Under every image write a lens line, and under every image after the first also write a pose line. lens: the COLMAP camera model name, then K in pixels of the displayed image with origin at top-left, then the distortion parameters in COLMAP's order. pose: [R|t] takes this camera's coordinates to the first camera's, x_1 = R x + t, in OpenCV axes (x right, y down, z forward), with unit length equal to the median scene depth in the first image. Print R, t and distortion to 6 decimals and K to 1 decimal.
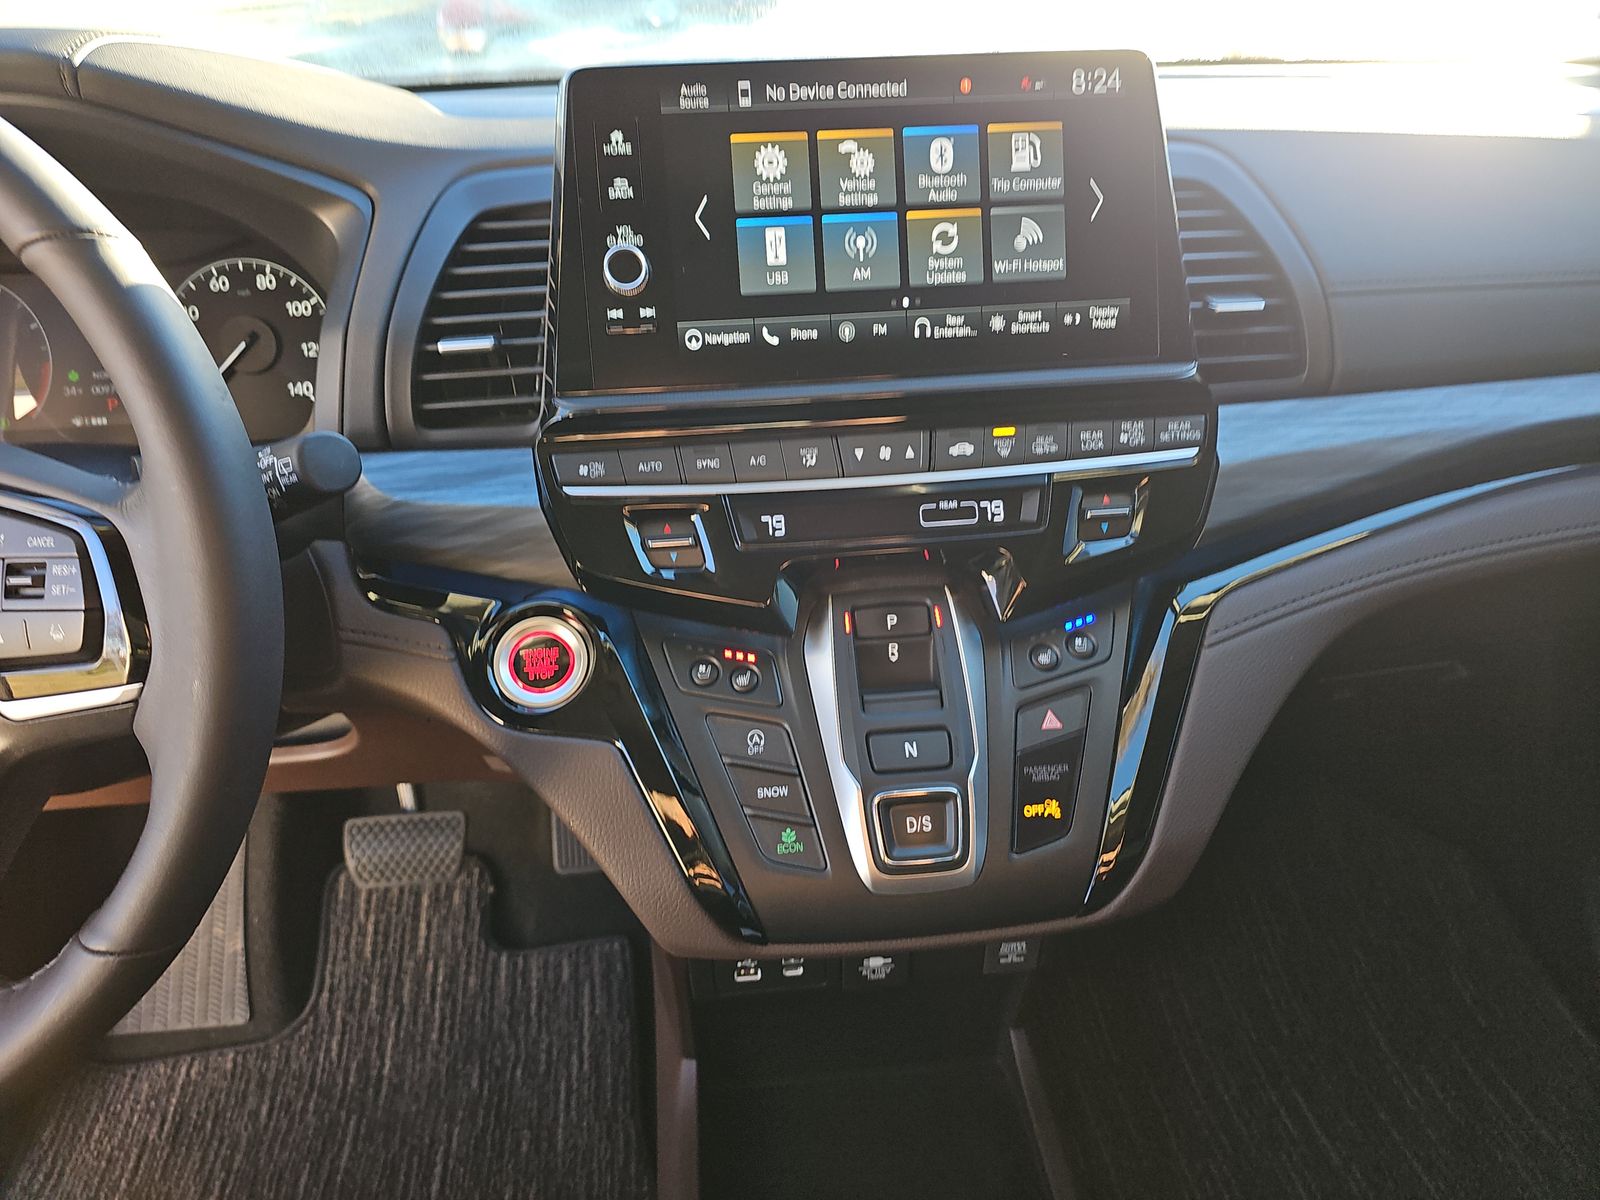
lens RADIAL K [[1114.7, 0, 822.8], [0, 1114.7, 628.2], [0, 0, 1]] dist [0.047885, -0.035908]
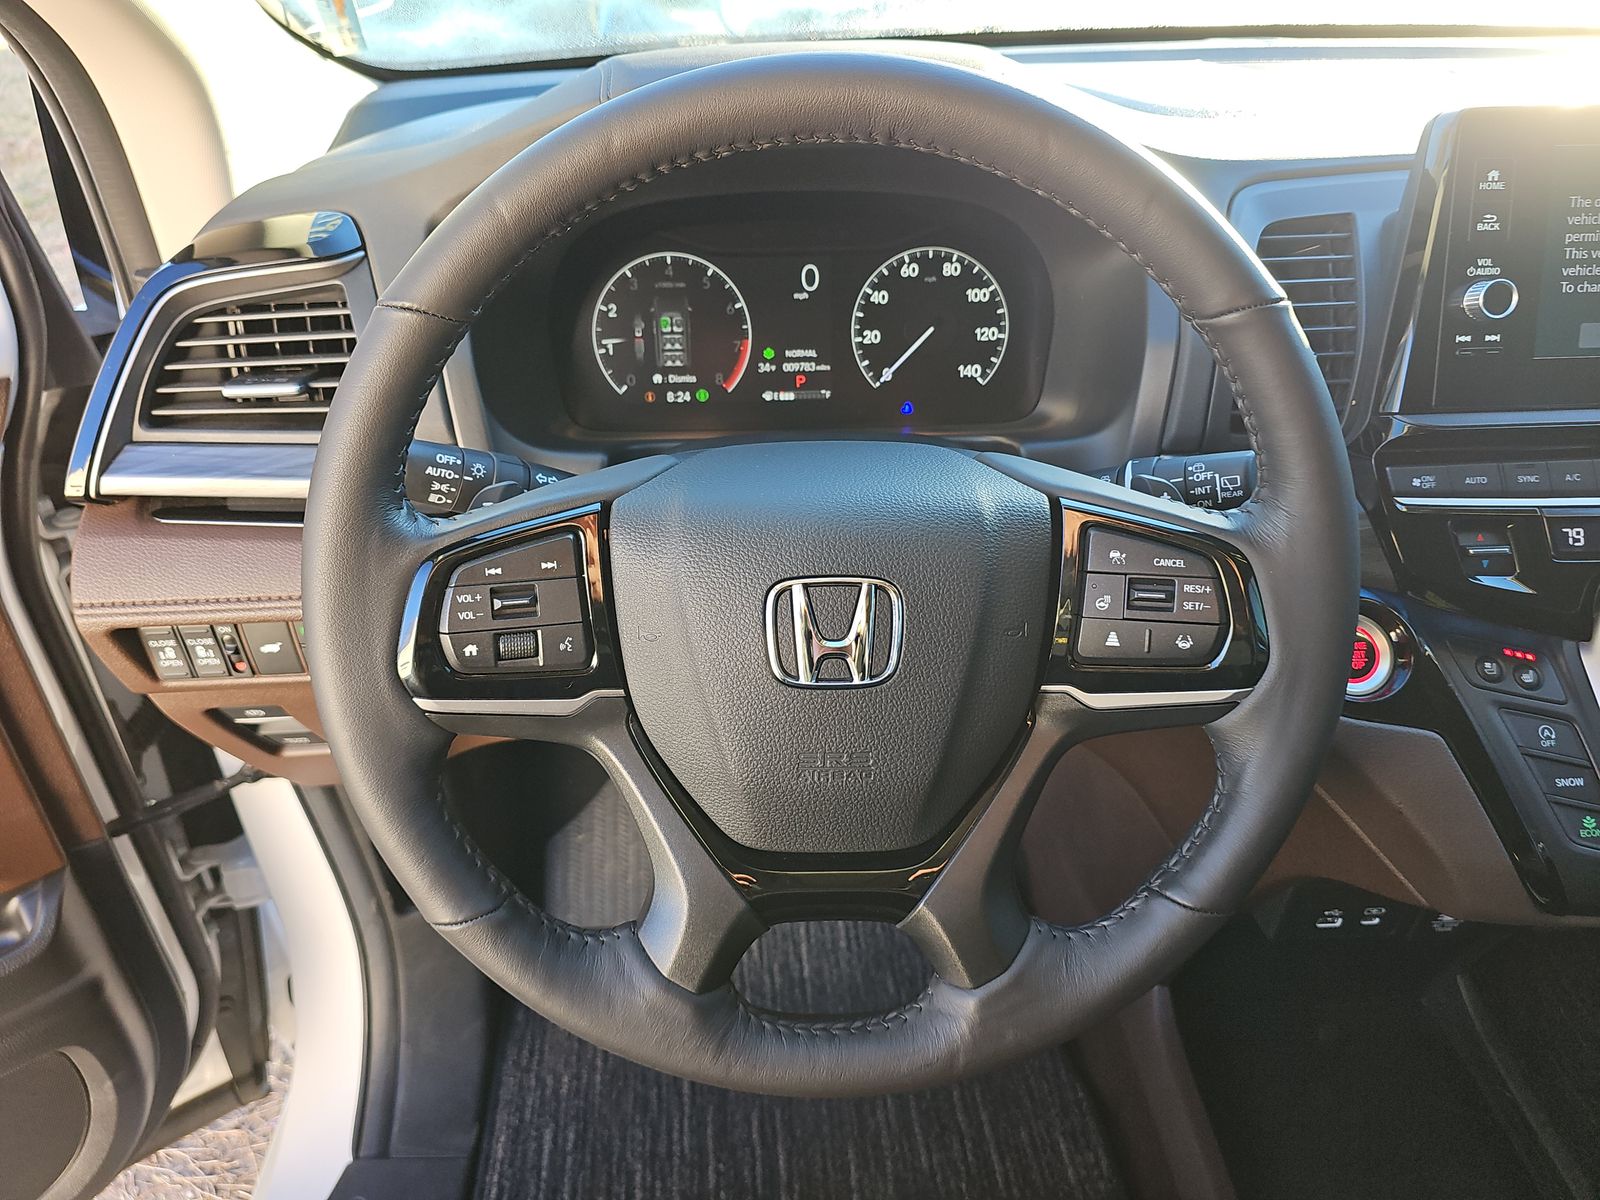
lens RADIAL K [[1114.7, 0, 822.8], [0, 1114.7, 628.2], [0, 0, 1]] dist [0.047885, -0.035908]
pose [[0.998950, 0.041441, -0.019518, -0.578398], [-0.039682, 0.995741, 0.083217, -0.051562], [0.022883, -0.082355, 0.996340, -0.088741]]
